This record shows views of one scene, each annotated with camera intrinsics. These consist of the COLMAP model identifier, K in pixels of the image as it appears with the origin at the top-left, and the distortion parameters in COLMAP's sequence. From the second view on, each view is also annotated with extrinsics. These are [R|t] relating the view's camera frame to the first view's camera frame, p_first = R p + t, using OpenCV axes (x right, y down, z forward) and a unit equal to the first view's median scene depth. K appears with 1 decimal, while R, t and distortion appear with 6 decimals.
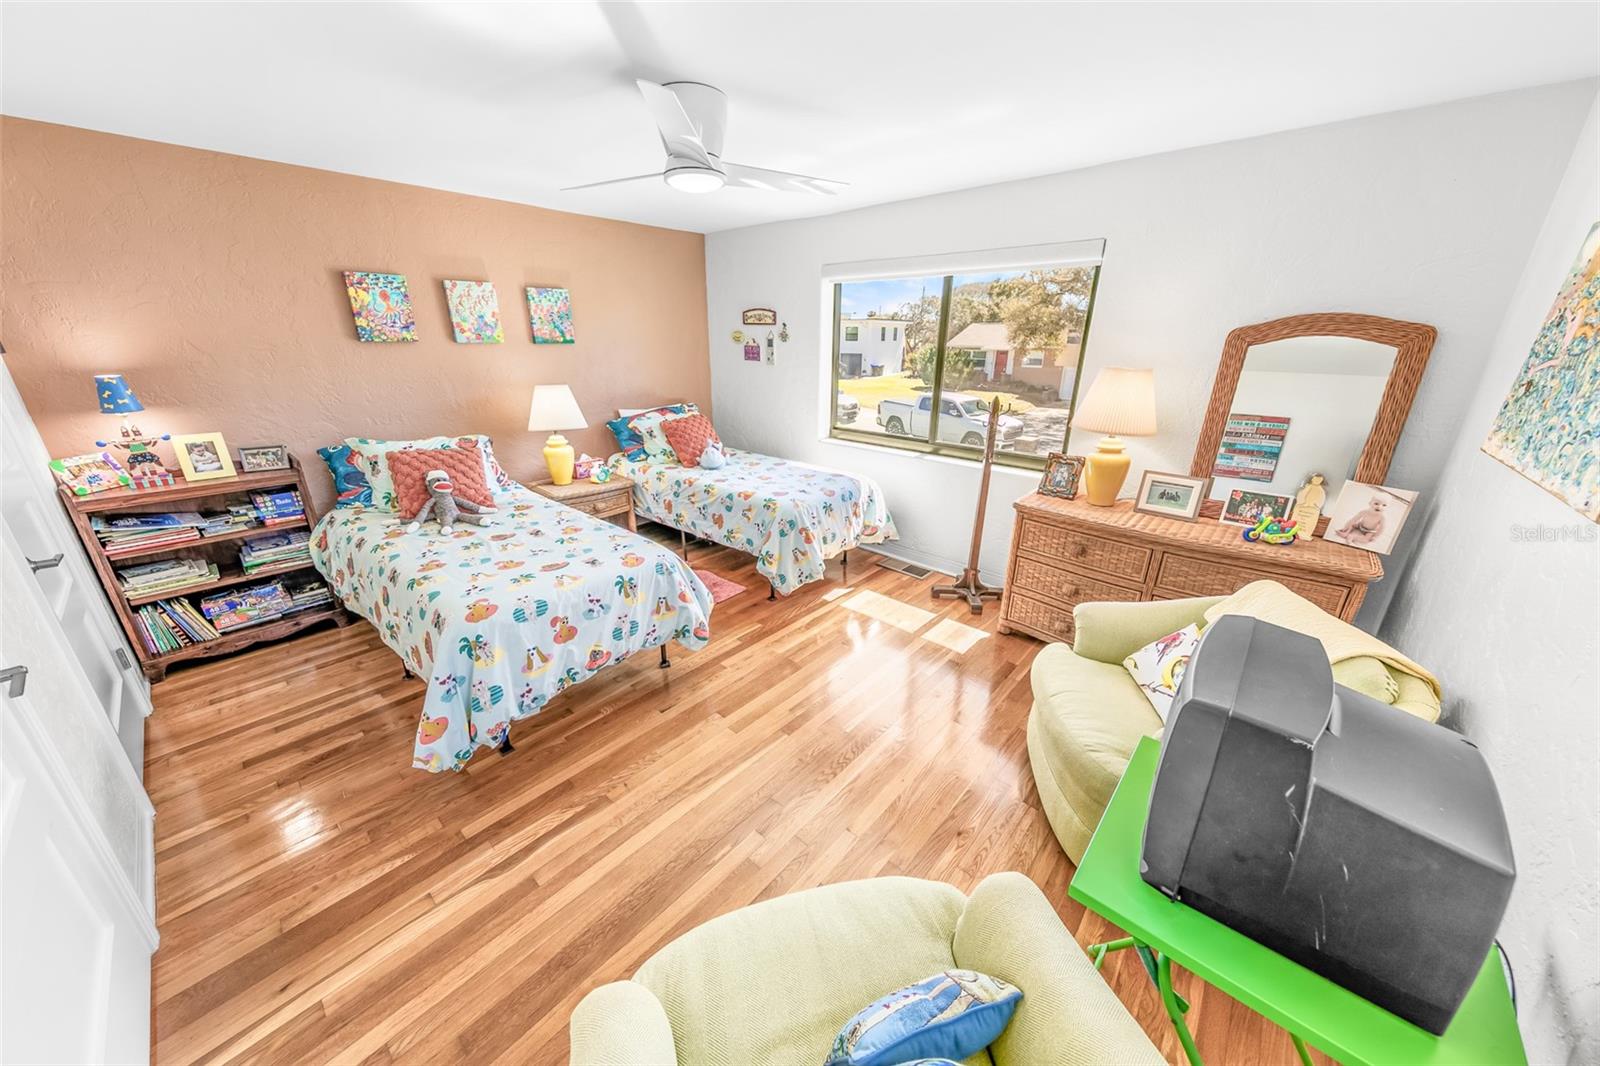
lens RADIAL K [[545.6, 0, 803.0], [0, 545.6, 532.7], [0, 0, 1]] dist [0.003203, 0.000082]
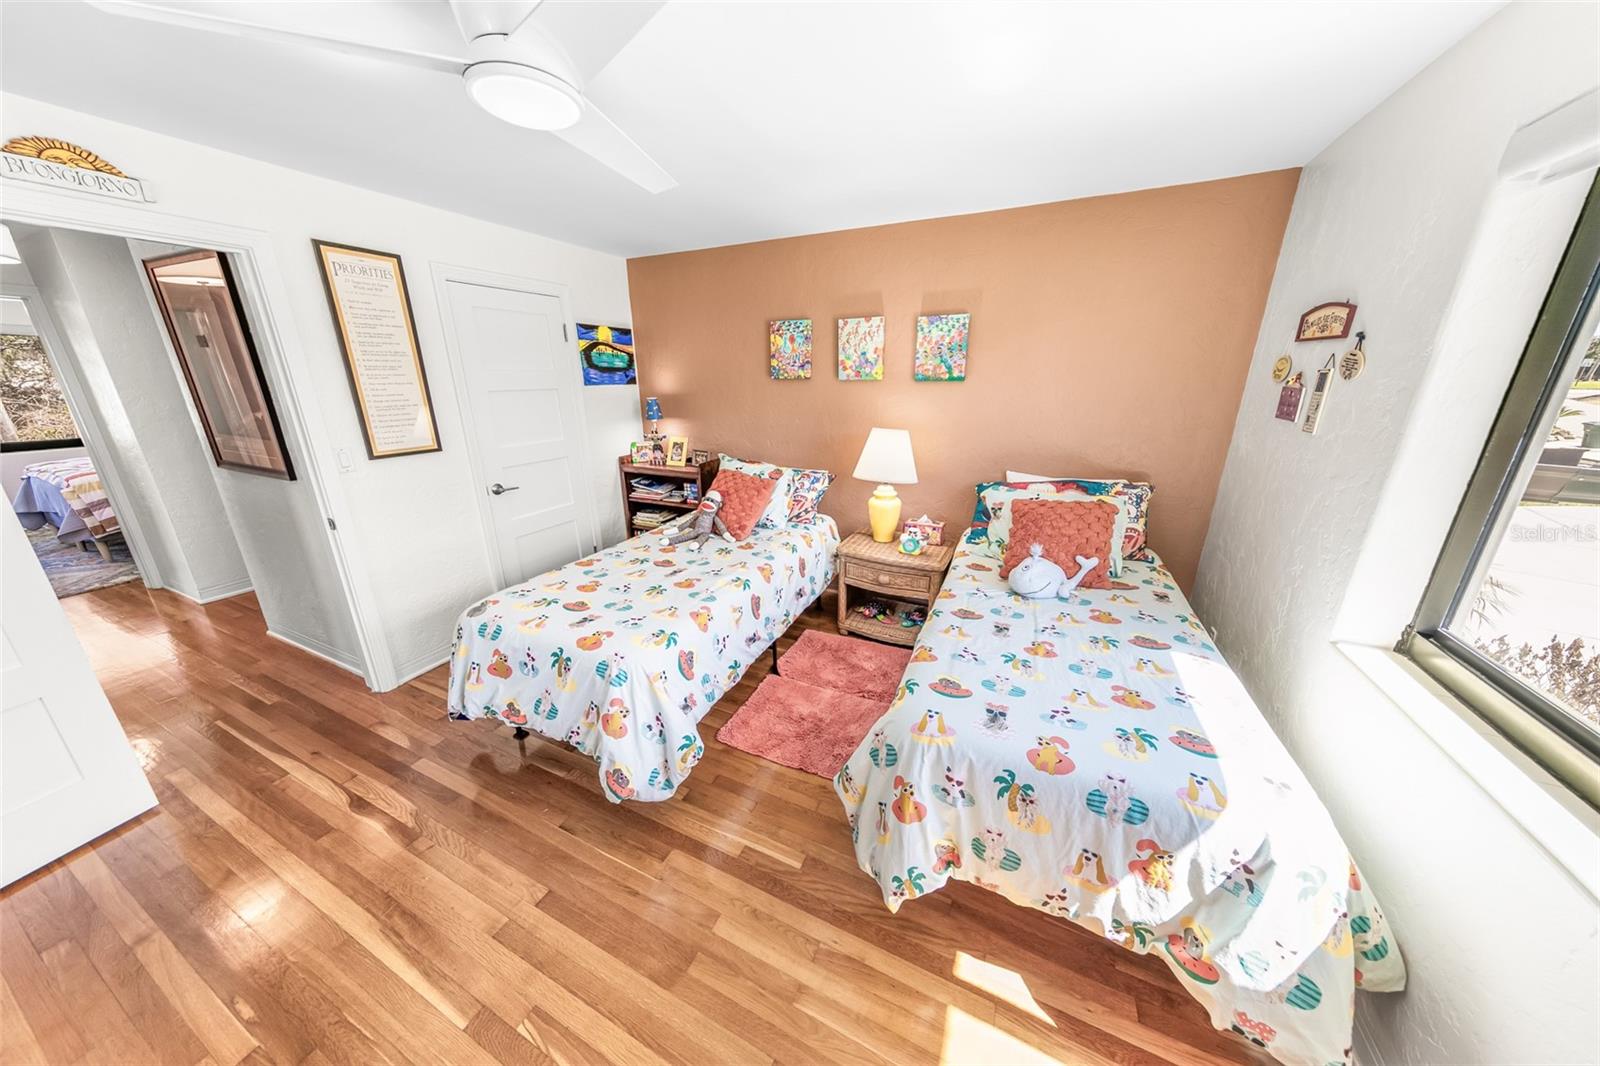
lens RADIAL K [[500.9, 0, 790.9], [0, 500.9, 530.7], [0, 0, 1]] dist [0.005701, -0.000278]
pose [[0.272808, 0.277203, -0.921268, 0.281951], [-0.322981, 0.928404, 0.183709, -0.230361], [0.906234, 0.247435, 0.342807, 0.670899]]
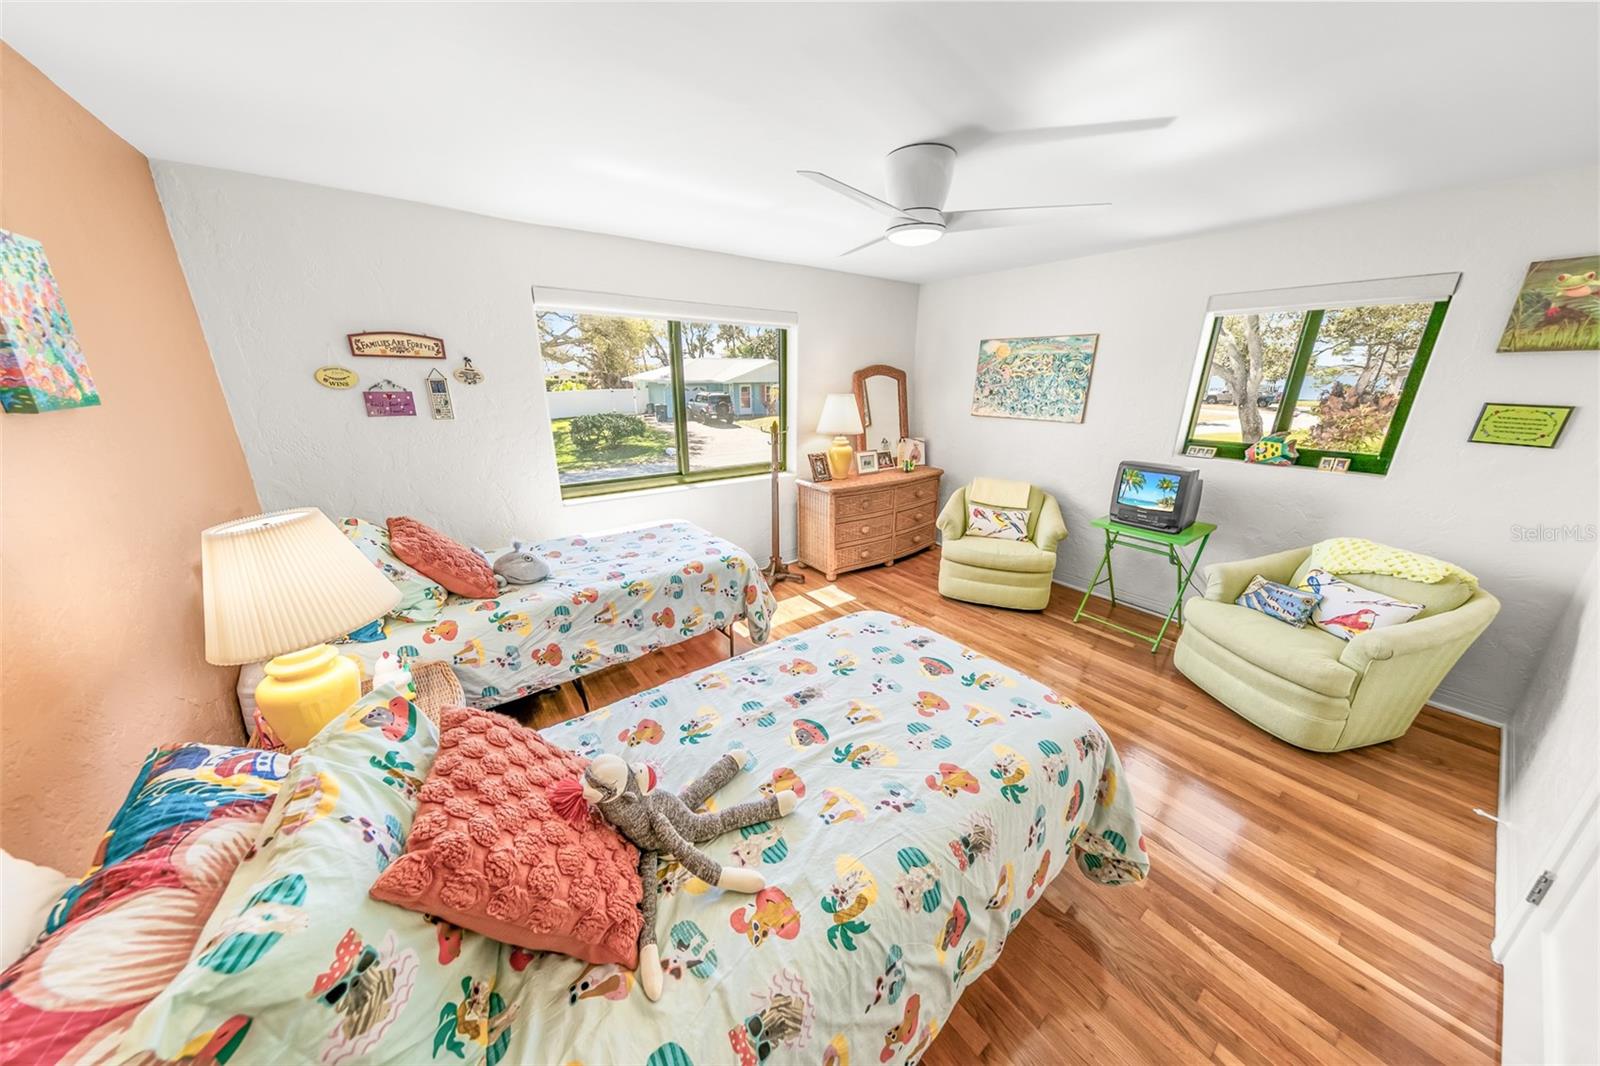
lens RADIAL K [[500.9, 0, 794.1], [0, 500.9, 528.8], [0, 0, 1]] dist [0.005701, -0.000278]
pose [[0.200145, -0.295853, 0.934030, -0.752324], [0.328729, 0.918337, 0.220442, -0.236798], [-0.922973, 0.262923, 0.281056, 0.621670]]
